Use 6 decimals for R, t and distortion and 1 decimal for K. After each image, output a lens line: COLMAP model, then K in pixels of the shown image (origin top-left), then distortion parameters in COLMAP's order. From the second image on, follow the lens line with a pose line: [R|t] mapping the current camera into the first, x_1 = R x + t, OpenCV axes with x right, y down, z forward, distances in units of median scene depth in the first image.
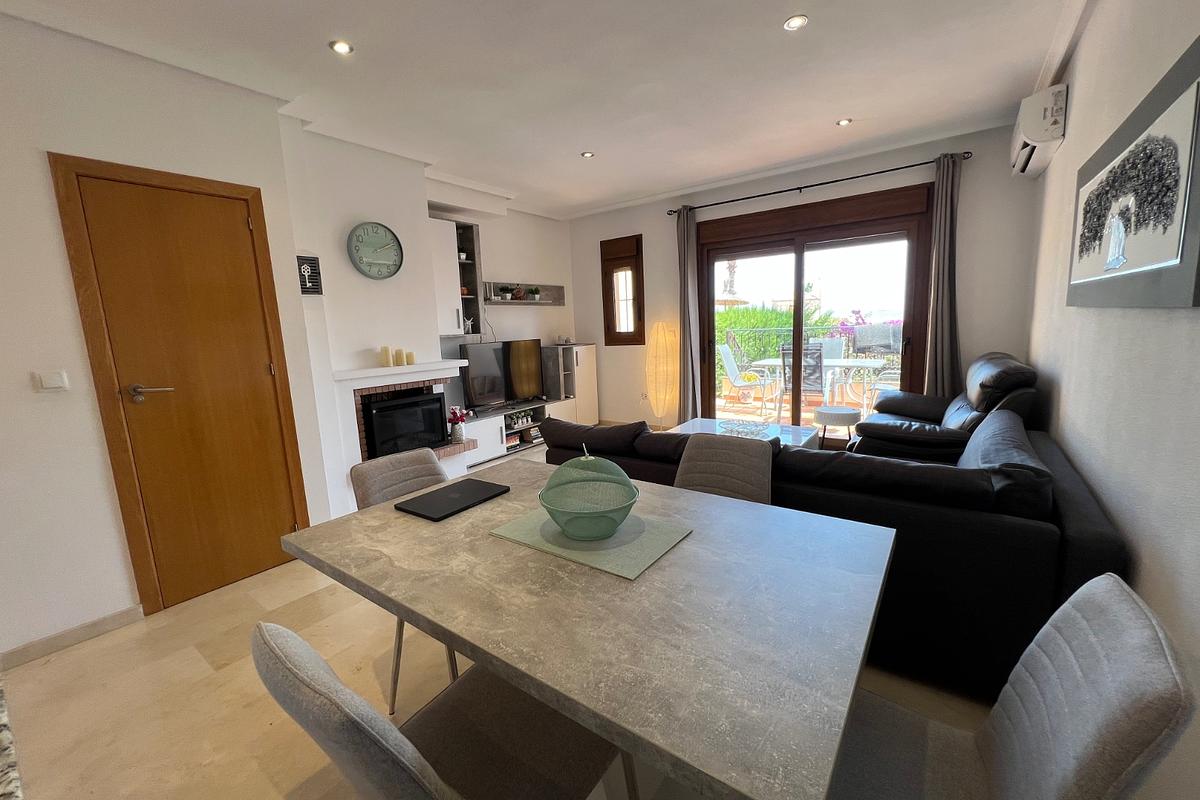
lens RADIAL K [[479.9, 0, 598.6], [0, 479.9, 399.3], [0, 0, 1]] dist [-0.003536, 0.001117]
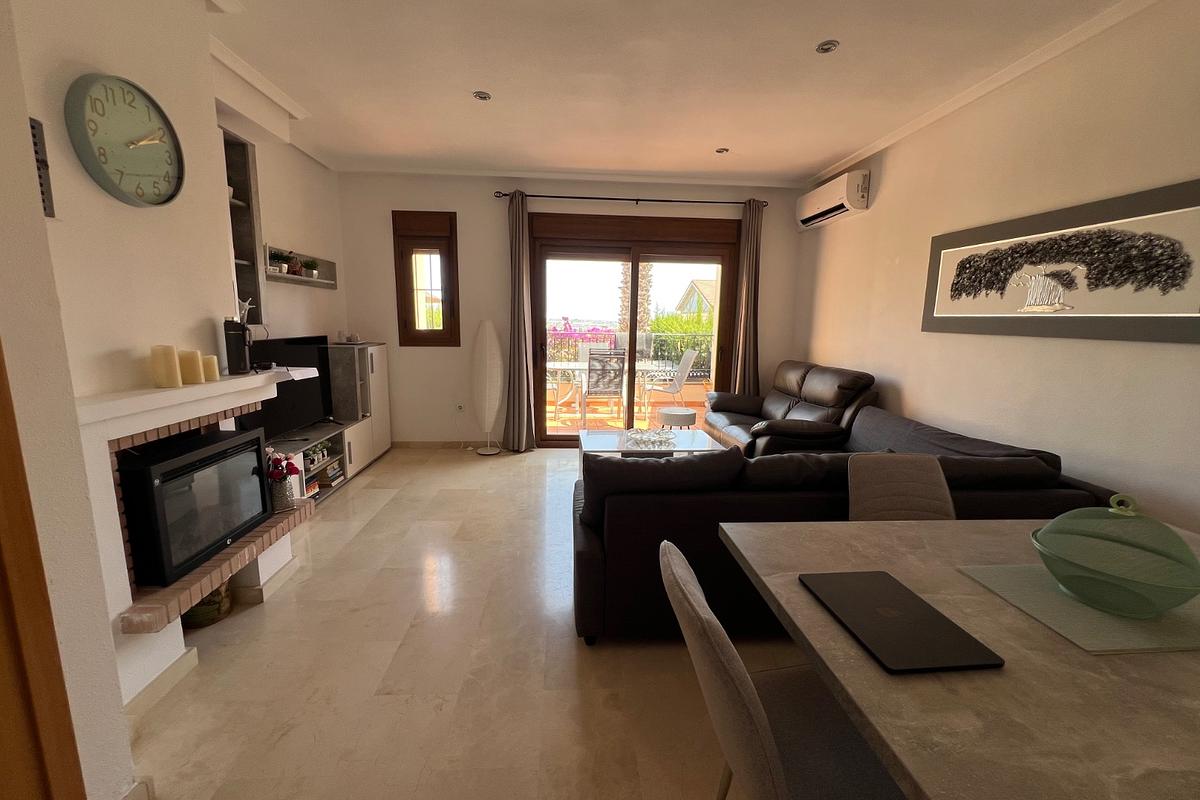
lens RADIAL K [[479.9, 0, 598.4], [0, 479.9, 398.3], [0, 0, 1]] dist [-0.003536, 0.001117]
pose [[0.761764, -0.049196, 0.645984, -0.376321], [0.049138, 0.998628, 0.018107, -0.038755], [-0.645989, 0.017949, 0.763136, 0.301665]]
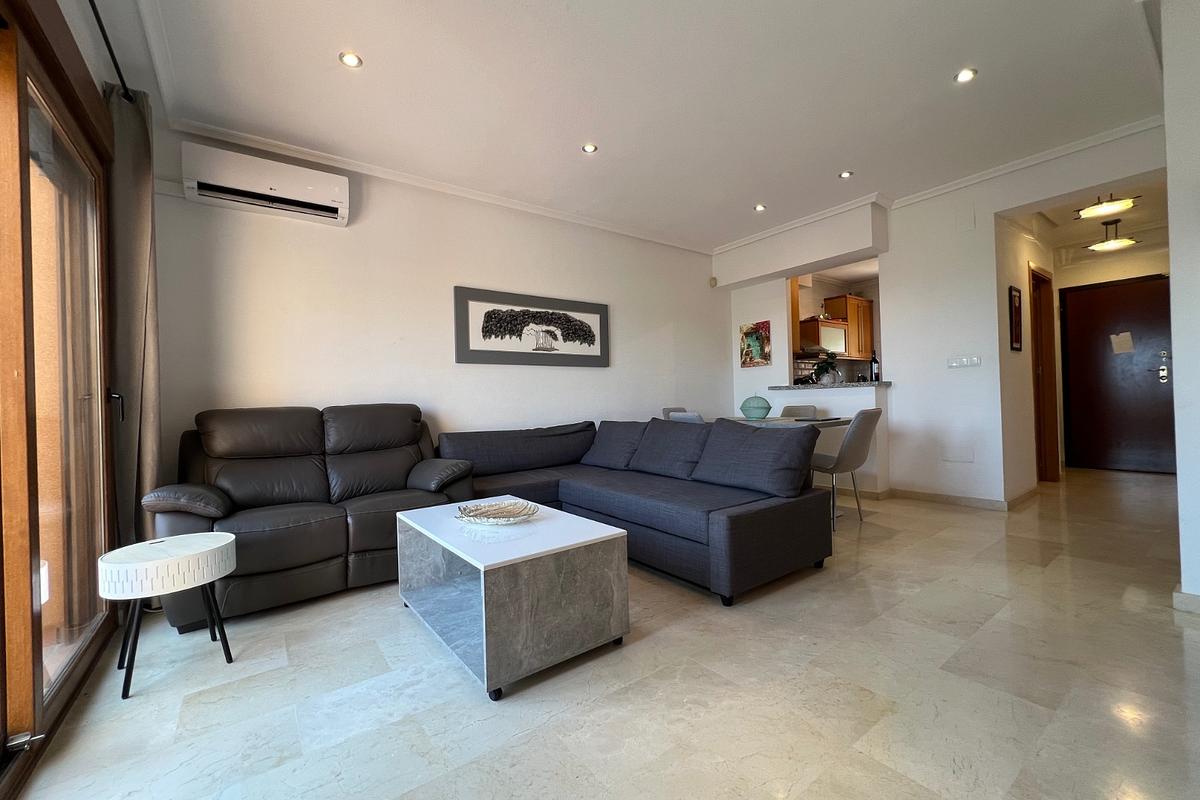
lens RADIAL K [[479.9, 0, 601.1], [0, 479.9, 394.3], [0, 0, 1]] dist [-0.003536, 0.001117]
pose [[-0.952661, 0.076578, 0.294232, 0.004020], [0.116338, 0.985924, 0.120077, -0.126719], [-0.280895, 0.148623, -0.948161, 1.380288]]
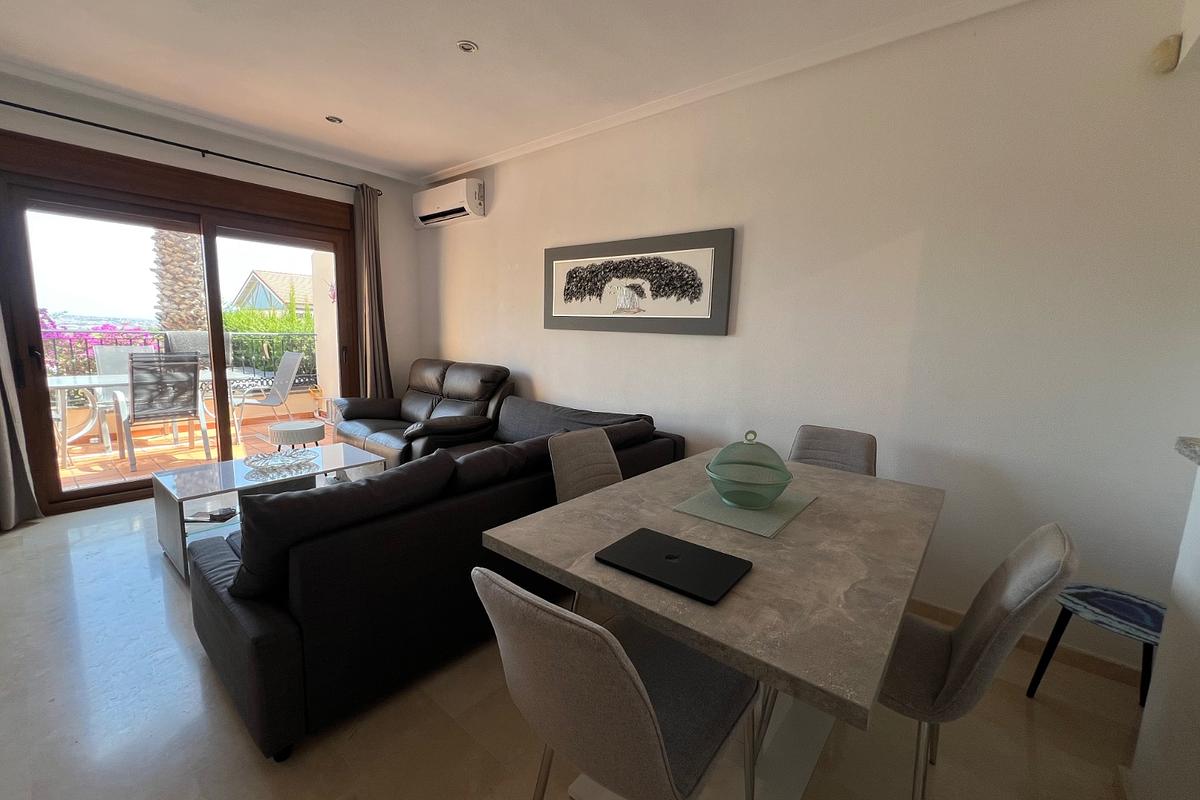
lens RADIAL K [[479.9, 0, 598.6], [0, 479.9, 398.2], [0, 0, 1]] dist [-0.003536, 0.001117]
pose [[0.056702, -0.094568, 0.993902, -0.389302], [0.119772, 0.988959, 0.087265, -0.043004], [-0.991181, 0.114094, 0.067403, 0.406239]]
